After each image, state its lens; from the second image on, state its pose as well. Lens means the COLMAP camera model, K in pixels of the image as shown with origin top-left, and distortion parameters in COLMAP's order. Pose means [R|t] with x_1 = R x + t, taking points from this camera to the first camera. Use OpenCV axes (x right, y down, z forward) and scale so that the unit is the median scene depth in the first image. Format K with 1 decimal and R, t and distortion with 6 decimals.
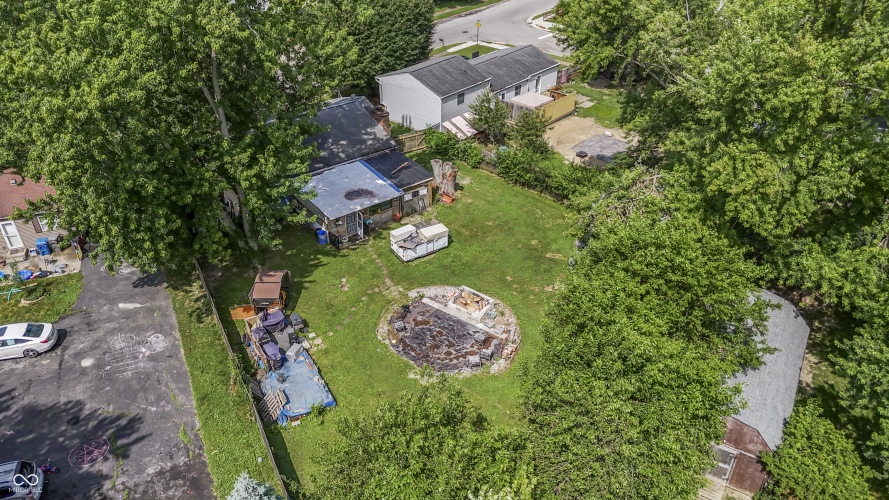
lens RADIAL K [[657.9, 0, 446.9], [0, 657.9, 254.4], [0, 0, 1]] dist [0.053920, -0.034638]
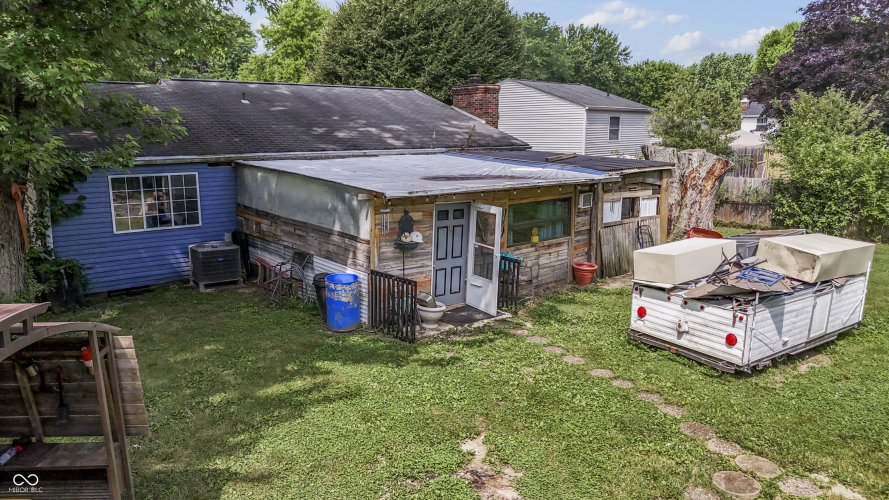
lens RADIAL K [[657.9, 0, 439.8], [0, 657.9, 245.3], [0, 0, 1]] dist [0.053920, -0.034638]
pose [[0.999750, -0.010793, 0.019560, -0.160609], [0.017806, 0.913742, -0.405906, 0.058325], [-0.013492, 0.406153, 0.913706, 0.782980]]
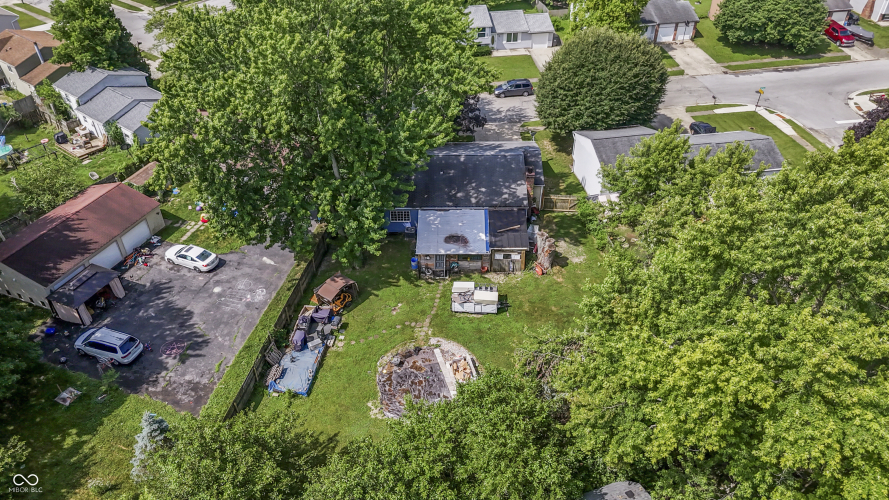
lens RADIAL K [[657.9, 0, 451.6], [0, 657.9, 245.8], [0, 0, 1]] dist [0.053920, -0.034638]
pose [[0.790978, 0.366202, -0.490154, 0.454874], [-0.339863, 0.929119, 0.145712, -0.260810], [0.508771, 0.051330, 0.859370, -0.003060]]
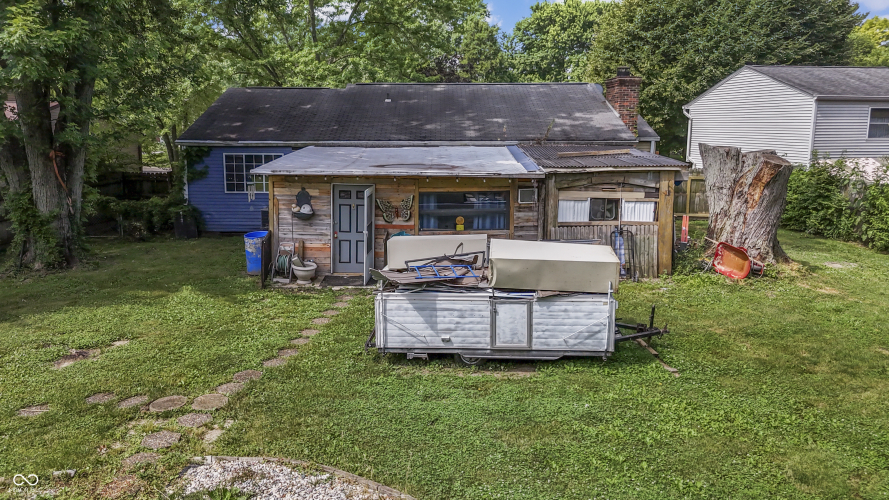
lens RADIAL K [[657.9, 0, 441.4], [0, 657.9, 229.5], [0, 0, 1]] dist [0.053920, -0.034638]
pose [[0.788916, 0.097051, -0.606789, 0.081535], [-0.343716, 0.888226, -0.304818, 0.034256], [0.509383, 0.449039, 0.734094, 0.820618]]
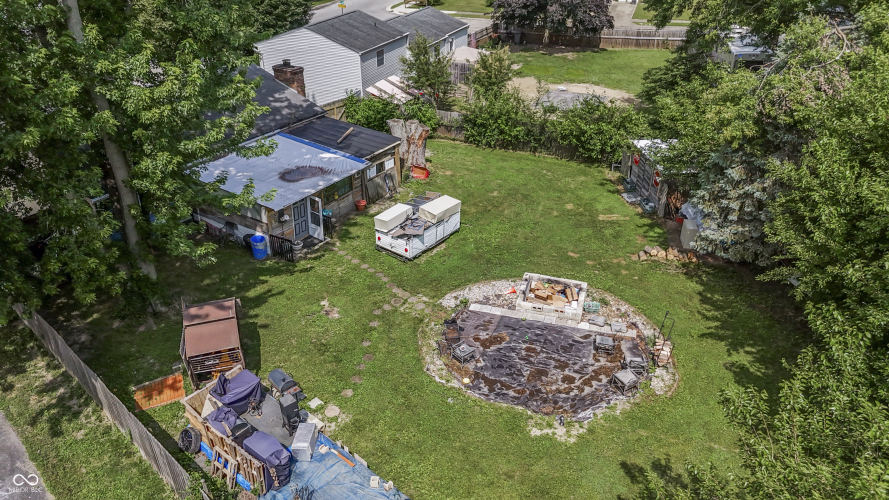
lens RADIAL K [[657.9, 0, 442.3], [0, 657.9, 256.5], [0, 0, 1]] dist [0.053920, -0.034638]
pose [[0.949866, -0.168042, 0.263659, -0.195355], [0.188071, 0.980753, -0.052471, 0.046415], [-0.249767, 0.099427, 0.963188, 0.388128]]
